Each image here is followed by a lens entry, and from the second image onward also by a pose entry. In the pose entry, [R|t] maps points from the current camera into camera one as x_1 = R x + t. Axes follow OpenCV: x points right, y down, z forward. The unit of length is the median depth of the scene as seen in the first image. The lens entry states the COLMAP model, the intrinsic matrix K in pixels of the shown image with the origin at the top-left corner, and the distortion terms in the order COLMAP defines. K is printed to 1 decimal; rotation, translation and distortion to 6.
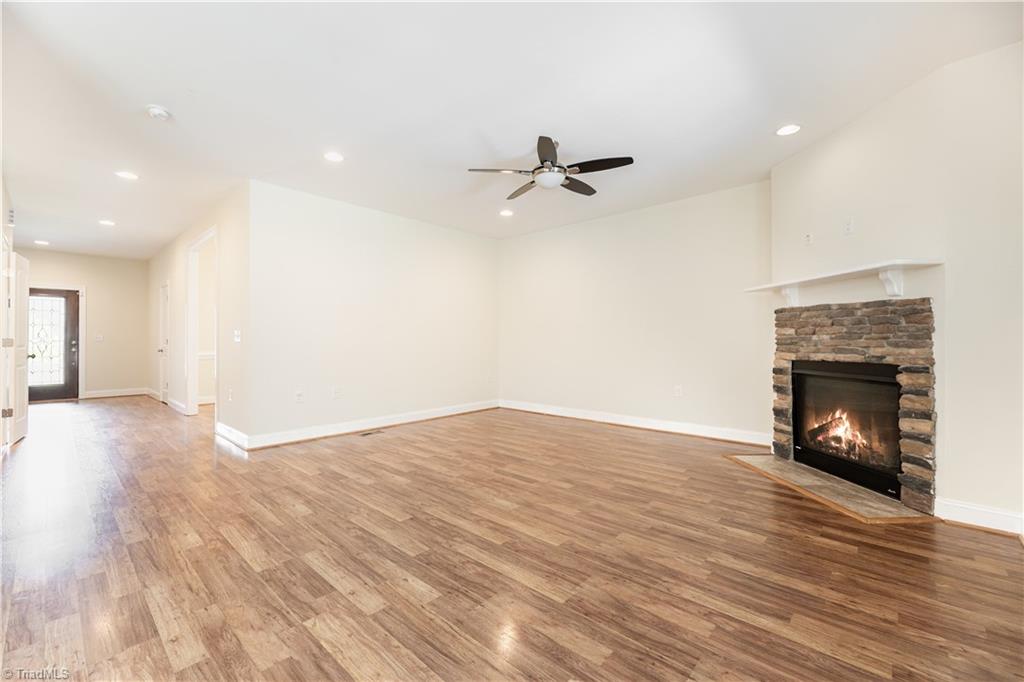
lens RADIAL K [[413.0, 0, 512.7], [0, 413.0, 350.4], [0, 0, 1]] dist [-0.000816, -0.000554]
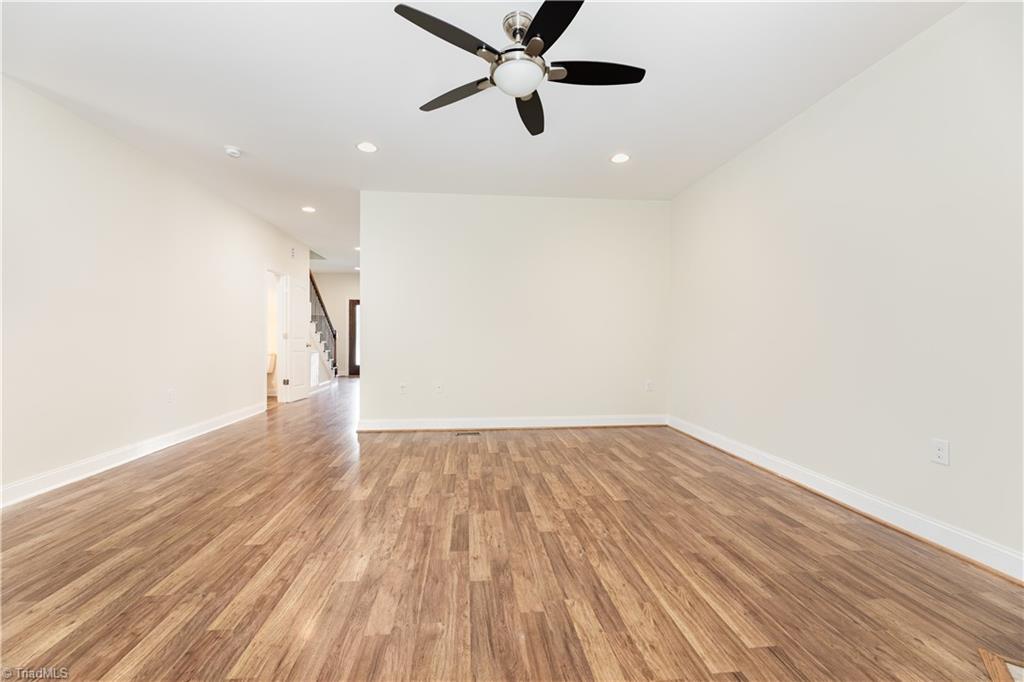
lens RADIAL K [[413.0, 0, 500.3], [0, 413.0, 342.3], [0, 0, 1]] dist [-0.000816, -0.000554]
pose [[0.746427, 0.012513, -0.665350, 0.584064], [-0.018390, 0.999829, -0.001828, -0.011983], [0.665213, 0.013601, 0.746529, 0.601494]]
